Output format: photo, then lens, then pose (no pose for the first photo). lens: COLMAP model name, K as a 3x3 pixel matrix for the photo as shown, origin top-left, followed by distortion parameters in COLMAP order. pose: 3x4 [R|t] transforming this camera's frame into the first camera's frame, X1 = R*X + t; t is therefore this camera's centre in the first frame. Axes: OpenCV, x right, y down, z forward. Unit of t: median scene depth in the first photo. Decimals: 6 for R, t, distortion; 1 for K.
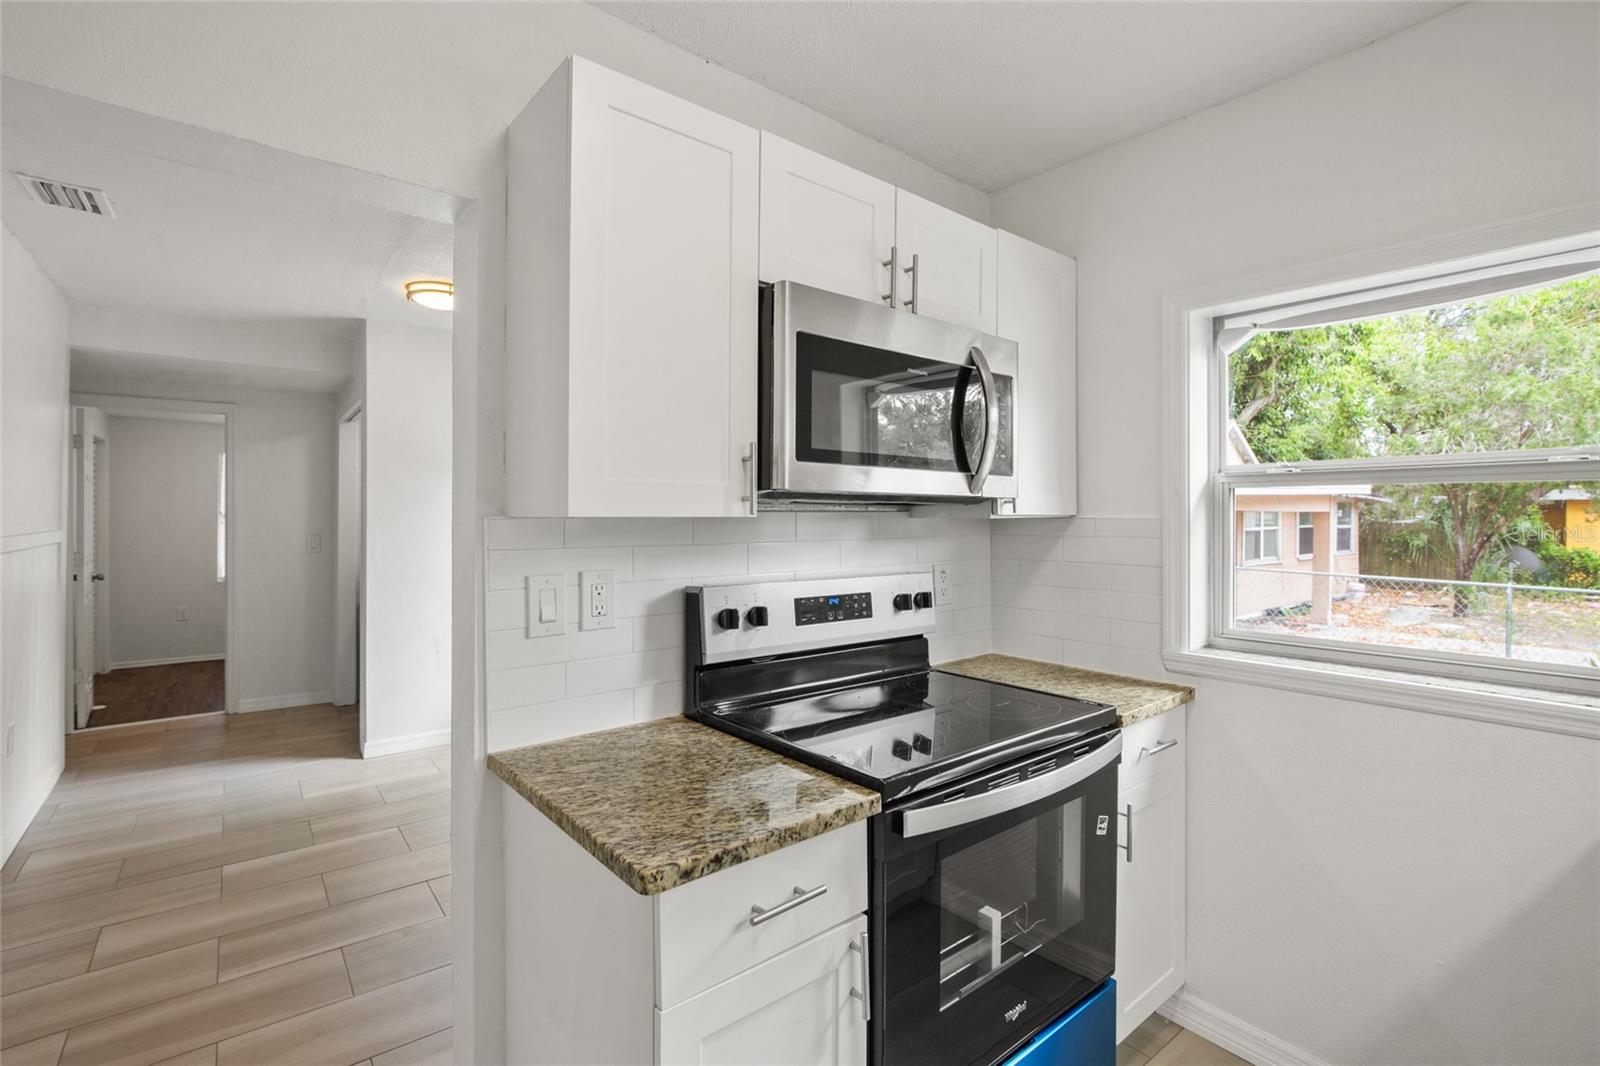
lens RADIAL K [[742.0, 0, 803.1], [0, 742.0, 512.3], [0, 0, 1]] dist [-0.025179, 0.006398]
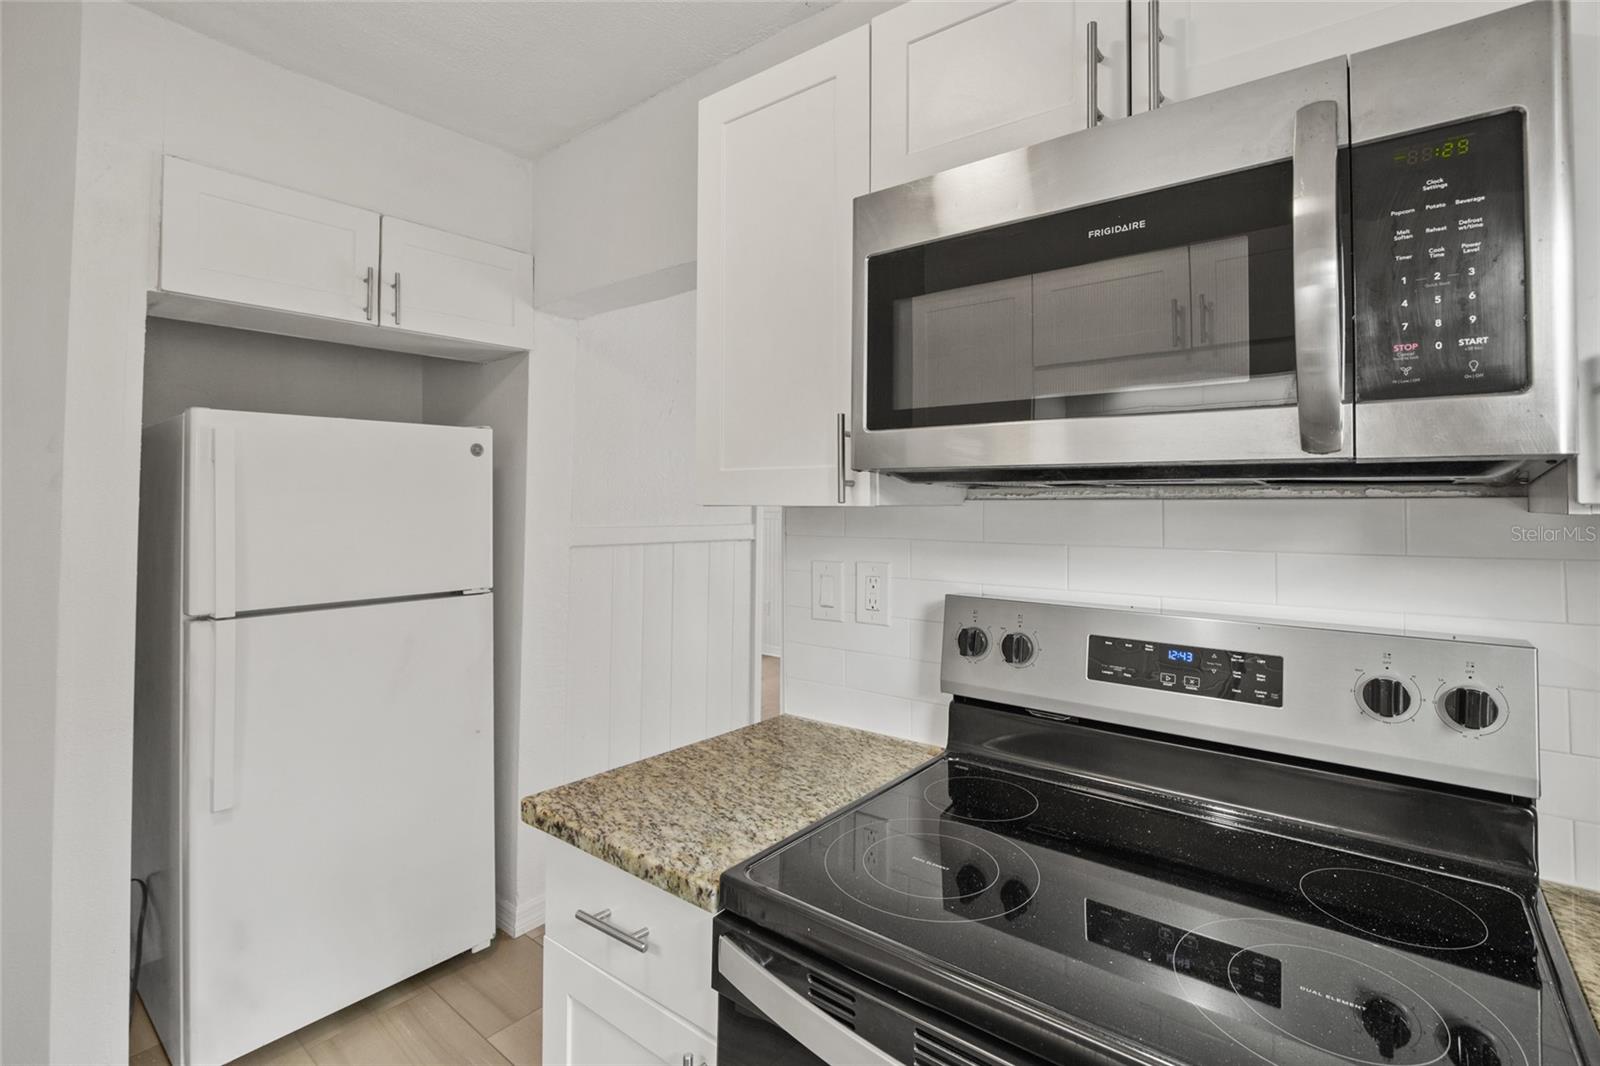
lens RADIAL K [[742.0, 0, 805.6], [0, 742.0, 482.9], [0, 0, 1]] dist [-0.025179, 0.006398]
pose [[0.211960, -0.027922, -0.976879, 0.678671], [0.000050, 0.999592, -0.028560, 0.004095], [0.977278, 0.006005, 0.211875, 0.755071]]
